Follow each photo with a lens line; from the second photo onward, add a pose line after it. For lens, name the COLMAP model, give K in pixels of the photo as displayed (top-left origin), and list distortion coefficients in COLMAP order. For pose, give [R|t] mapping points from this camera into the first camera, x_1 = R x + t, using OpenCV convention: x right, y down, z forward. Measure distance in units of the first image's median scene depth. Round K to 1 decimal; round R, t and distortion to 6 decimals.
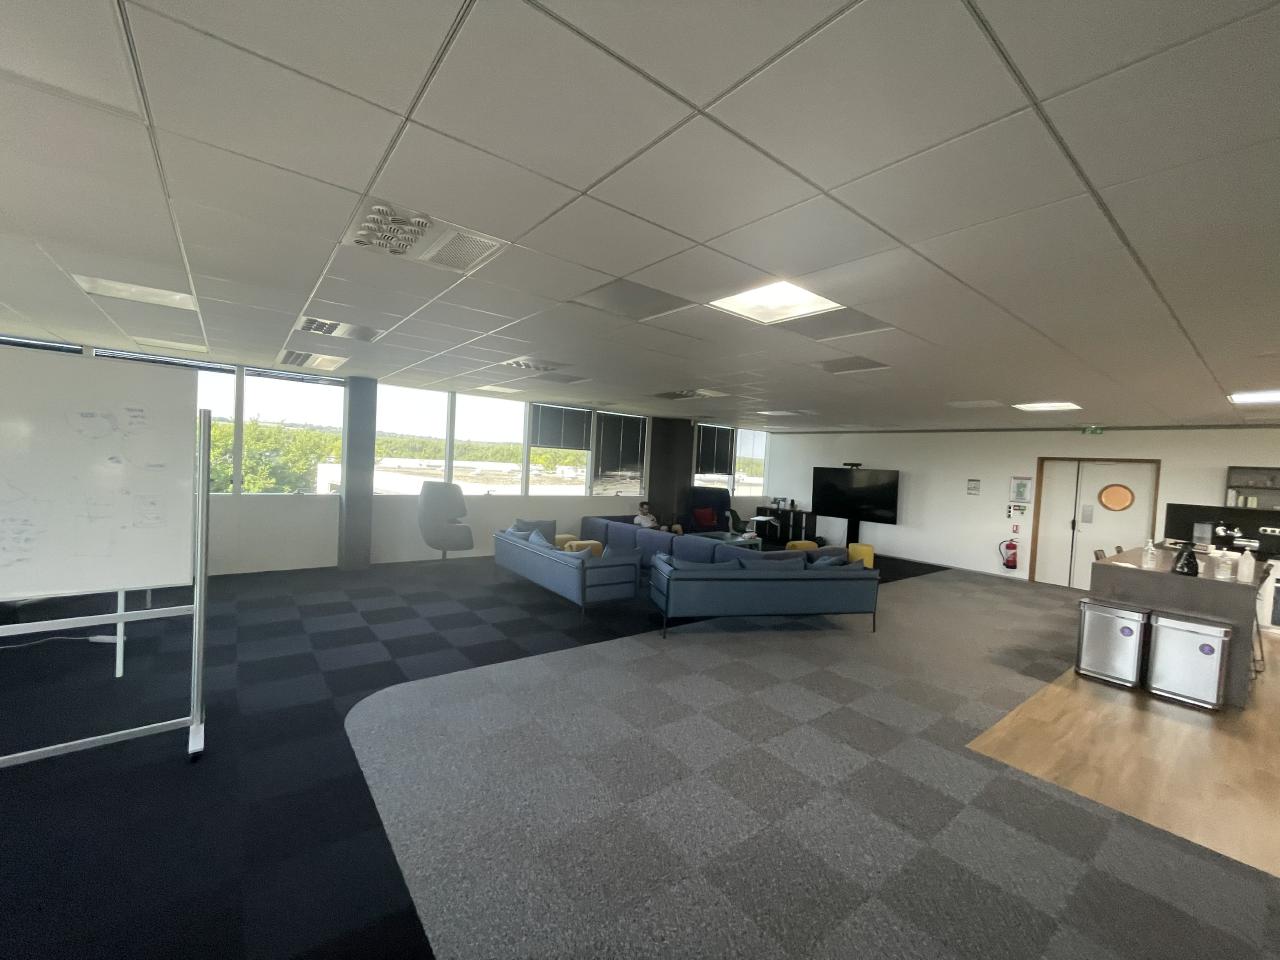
lens RADIAL K [[516.8, 0, 642.6], [0, 516.8, 476.7], [0, 0, 1]] dist [-0.002089, -0.000415]
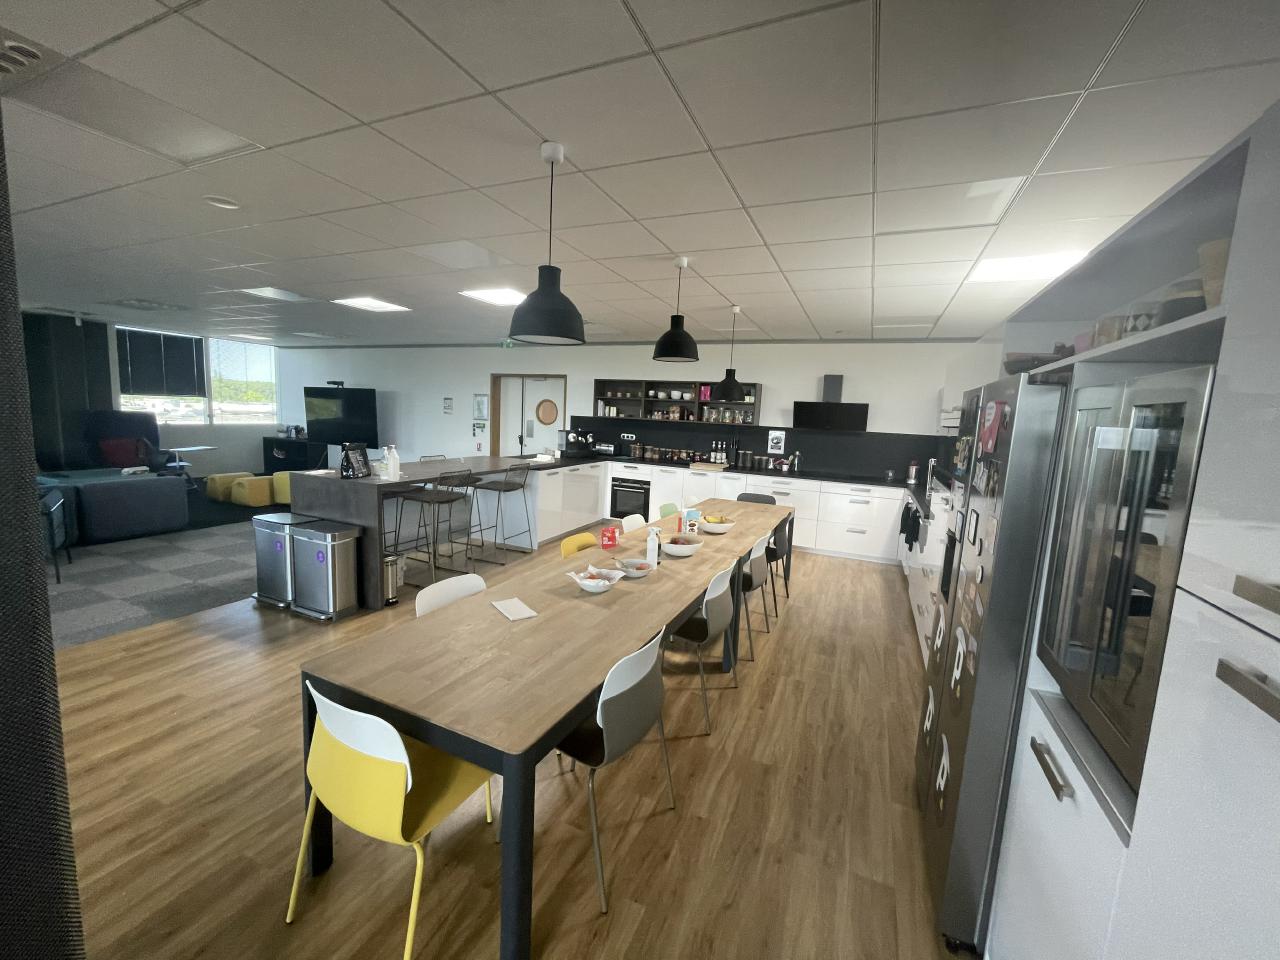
lens RADIAL K [[516.8, 0, 642.6], [0, 516.8, 476.7], [0, 0, 1]] dist [-0.002089, -0.000415]
pose [[0.884538, -0.070268, 0.461144, 0.513512], [0.013564, 0.992046, 0.125147, 0.036041], [-0.466270, -0.104442, 0.878456, -0.024559]]
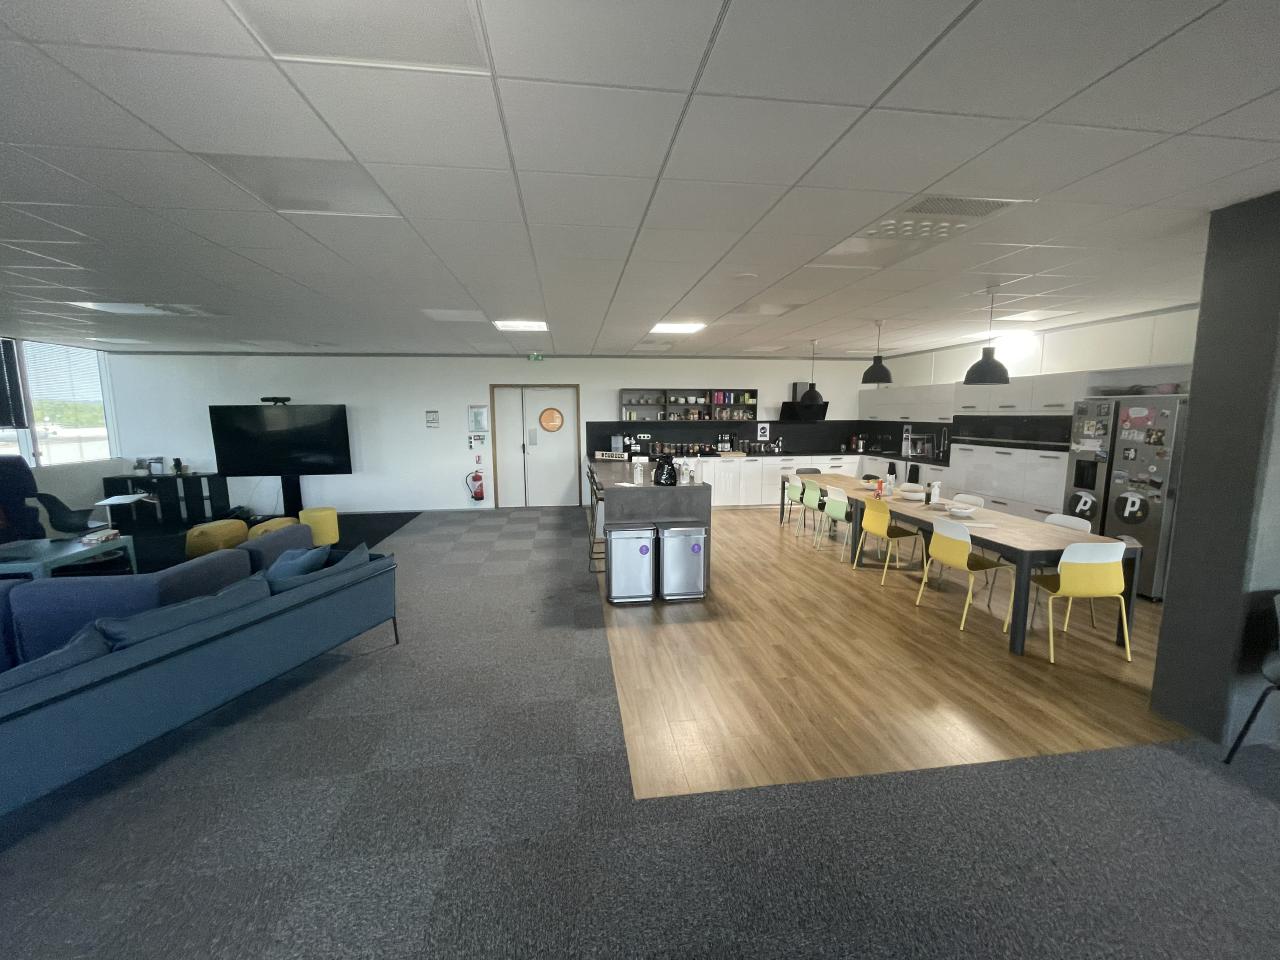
lens RADIAL K [[513.8, 0, 640.0], [0, 513.8, 480.0], [0, 0, 1]] dist [-0.007214, -0.000301]
pose [[0.498021, -0.168598, 0.850617, 0.042609], [0.054787, 0.985075, 0.163172, -0.001938], [-0.865432, -0.034660, 0.499825, 0.238858]]
